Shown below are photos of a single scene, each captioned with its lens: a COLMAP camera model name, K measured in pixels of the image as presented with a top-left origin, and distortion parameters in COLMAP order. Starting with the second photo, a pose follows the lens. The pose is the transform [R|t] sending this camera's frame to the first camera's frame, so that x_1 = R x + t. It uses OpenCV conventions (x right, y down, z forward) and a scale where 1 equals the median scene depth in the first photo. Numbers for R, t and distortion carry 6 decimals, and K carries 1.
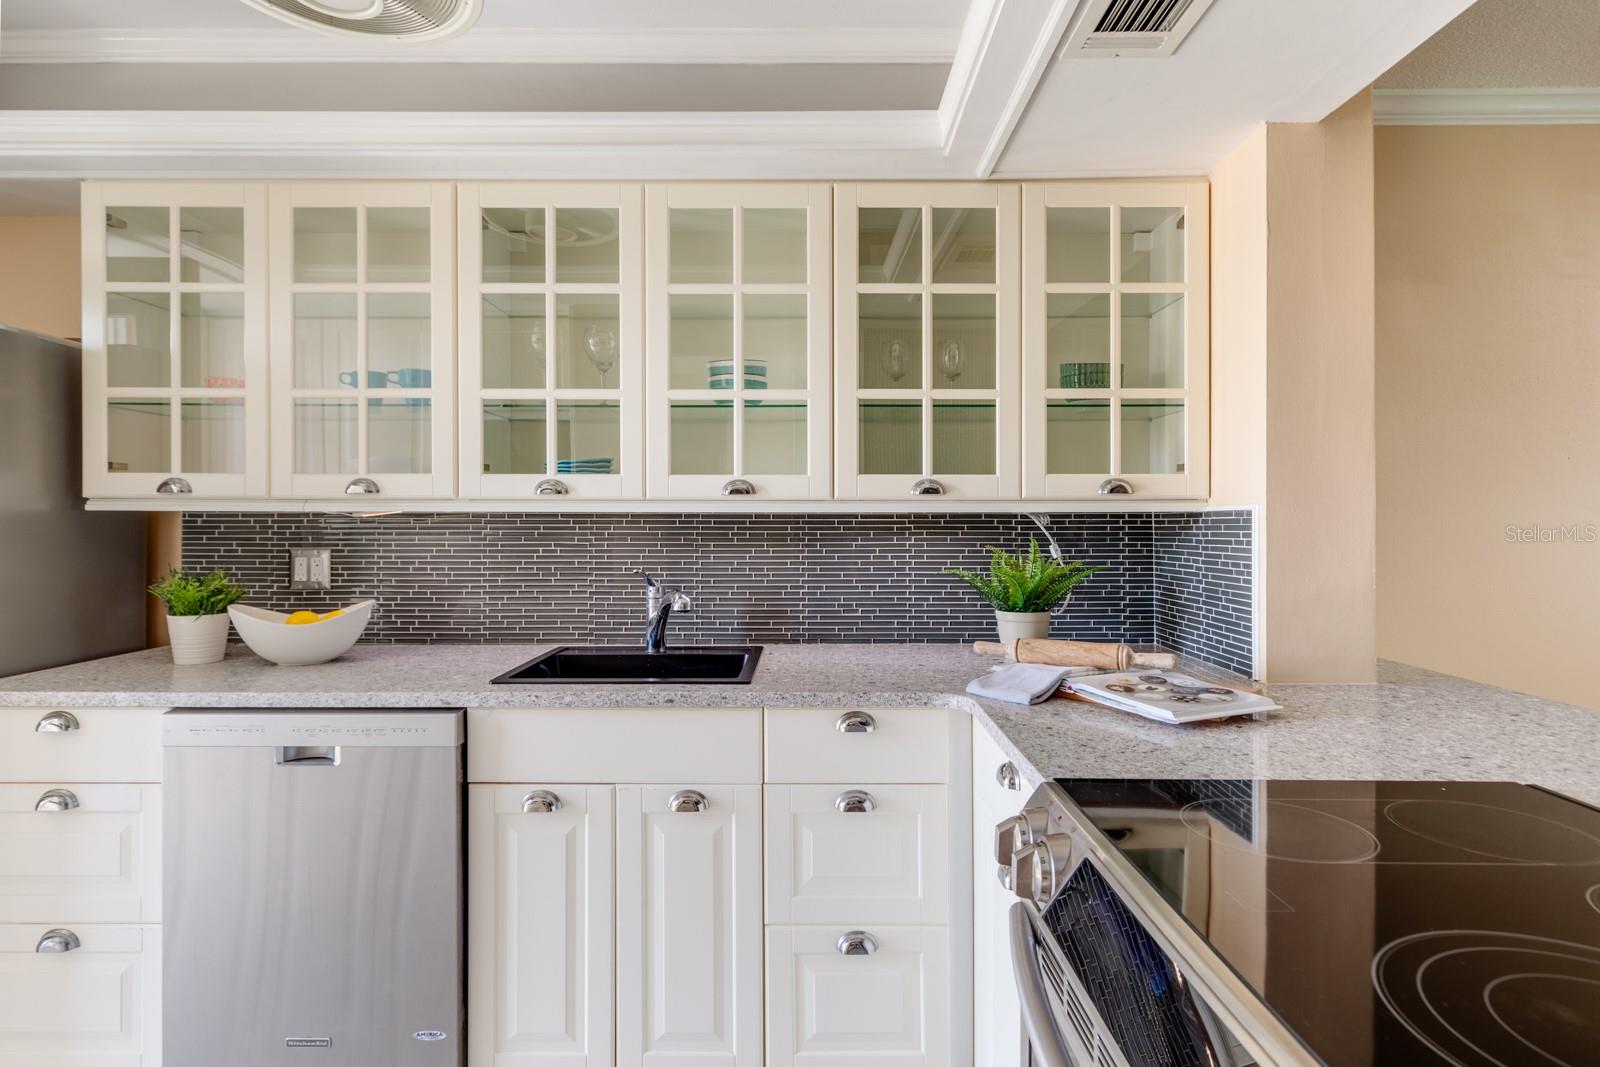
lens RADIAL K [[1010.2, 0, 805.8], [0, 1010.2, 540.3], [0, 0, 1]] dist [0.032112, -0.001259]
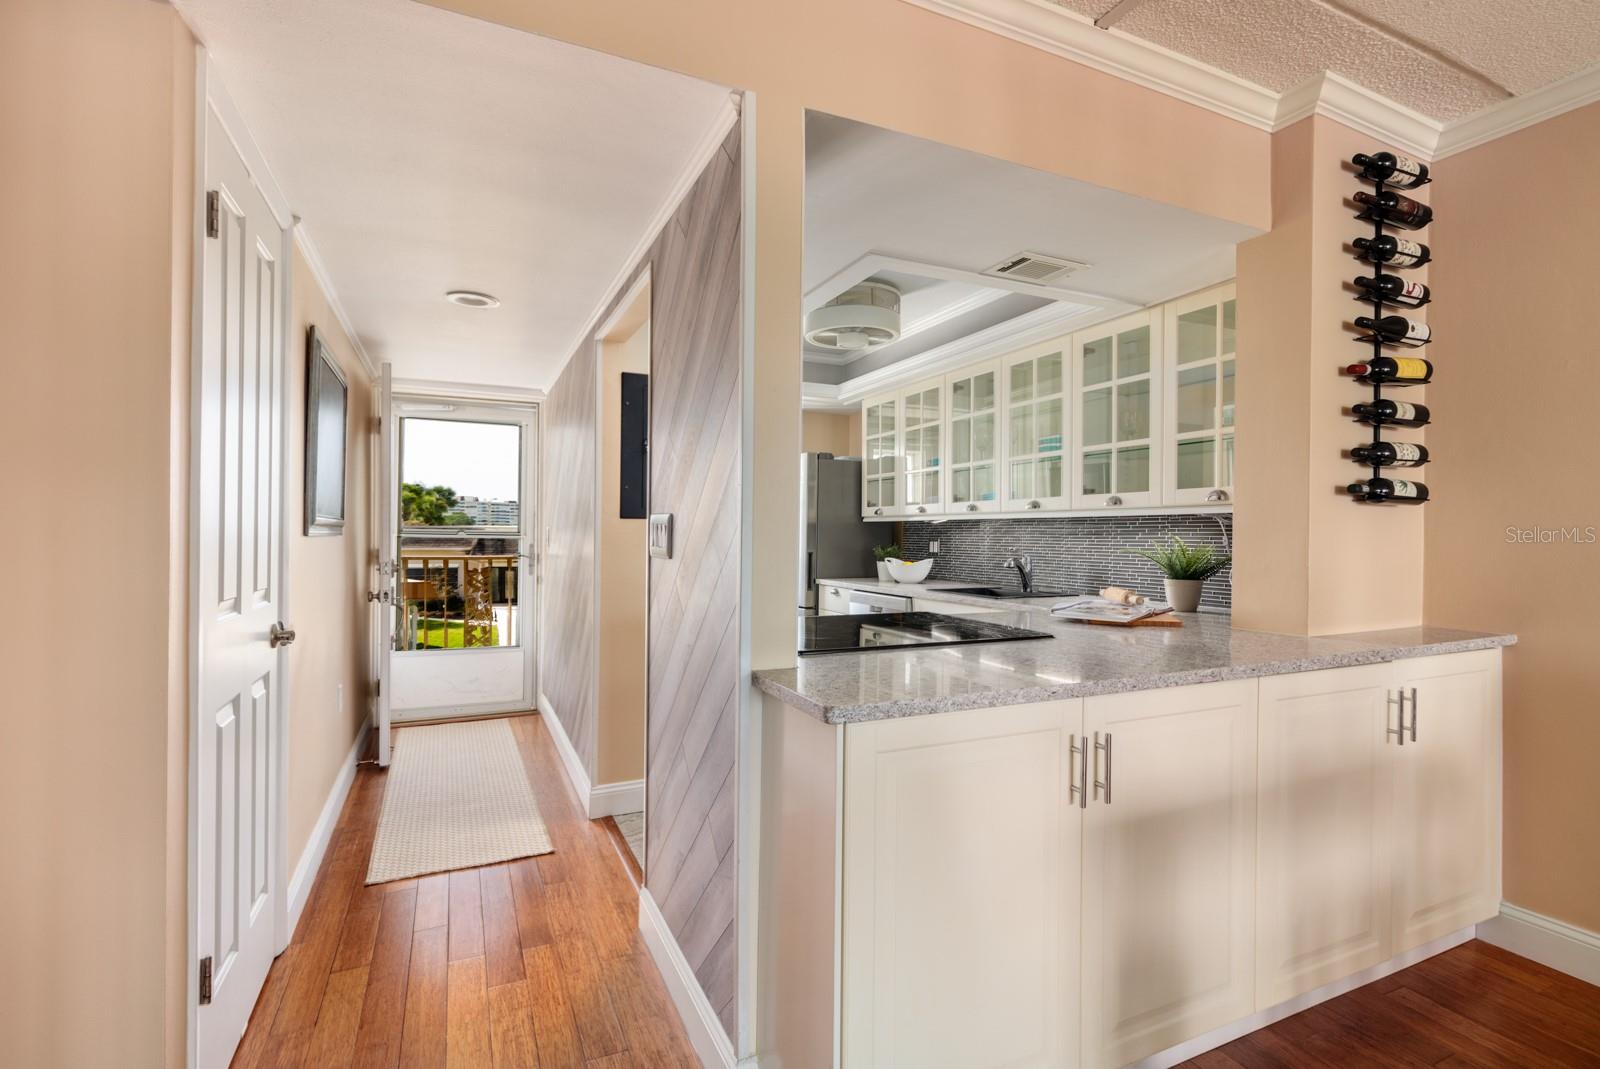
lens RADIAL K [[732.9, 0, 796.0], [0, 732.9, 534.6], [0, 0, 1]] dist [-0.004684, 0.001476]
pose [[0.443054, 0.000983, -0.896494, 0.868806], [0.000750, 0.999999, 0.001468, 0.001446], [0.896495, -0.001323, 0.443053, -0.013692]]
